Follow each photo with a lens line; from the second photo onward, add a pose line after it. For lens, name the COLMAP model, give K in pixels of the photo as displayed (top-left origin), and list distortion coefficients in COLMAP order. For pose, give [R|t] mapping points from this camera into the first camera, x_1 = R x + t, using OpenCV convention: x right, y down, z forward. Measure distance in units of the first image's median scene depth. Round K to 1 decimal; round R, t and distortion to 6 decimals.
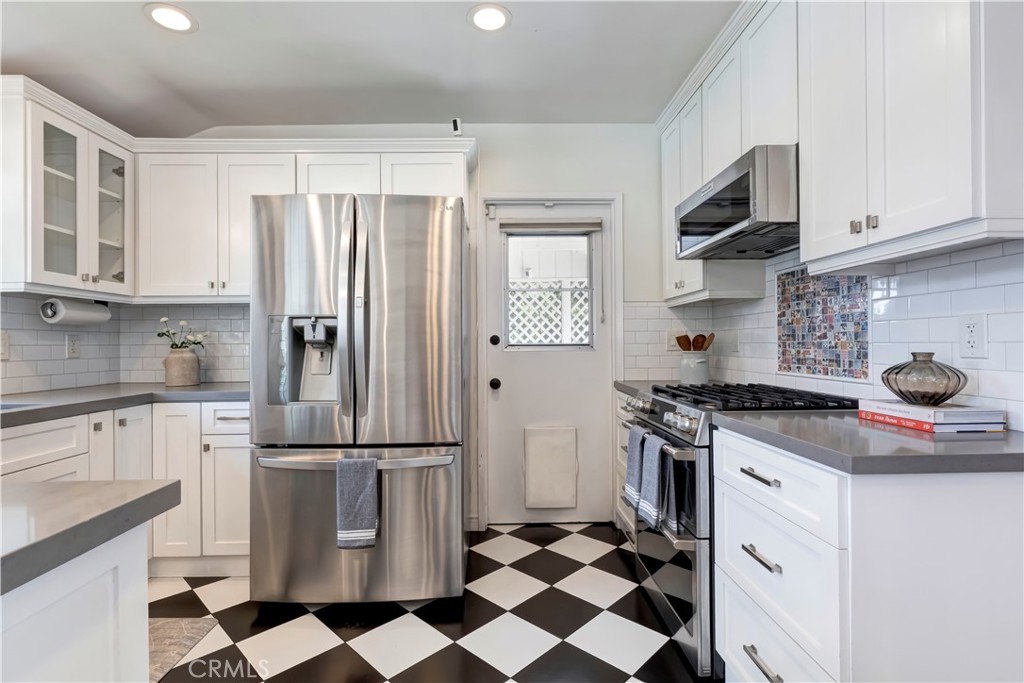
lens RADIAL K [[481.0, 0, 507.2], [0, 481.0, 341.0], [0, 0, 1]] dist [-0.004473, 0.001492]
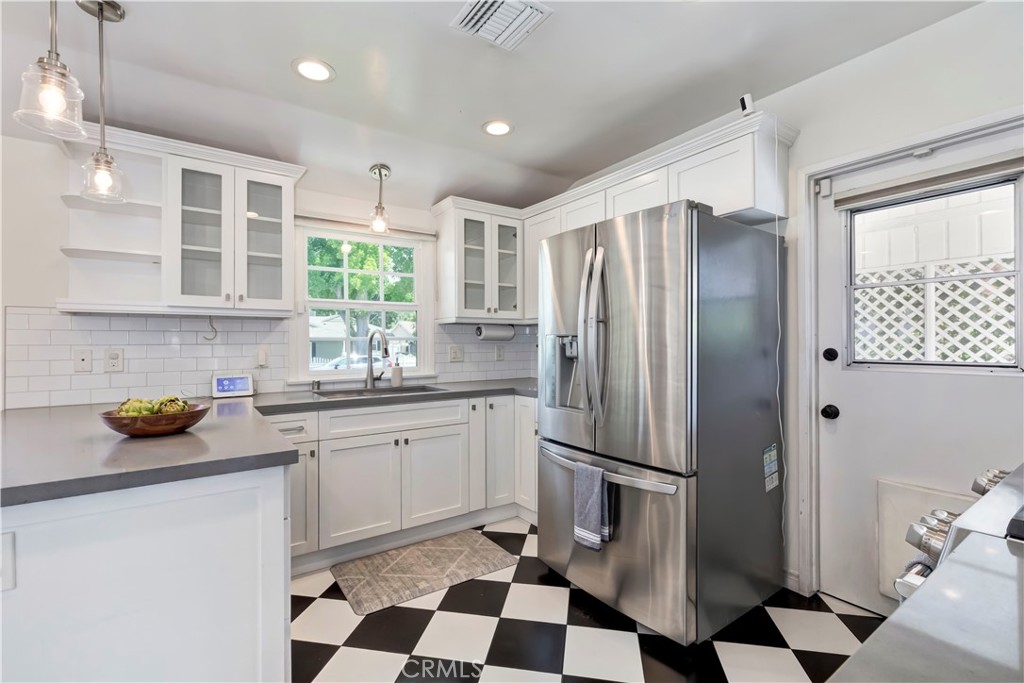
lens RADIAL K [[464.3, 0, 531.8], [0, 464.3, 340.2], [0, 0, 1]] dist [0.000864, -0.000469]
pose [[0.560445, 0.001897, -0.828189, 0.431029], [0.003222, 0.999985, 0.004471, -0.040206], [0.828185, -0.005174, 0.560430, 0.263085]]
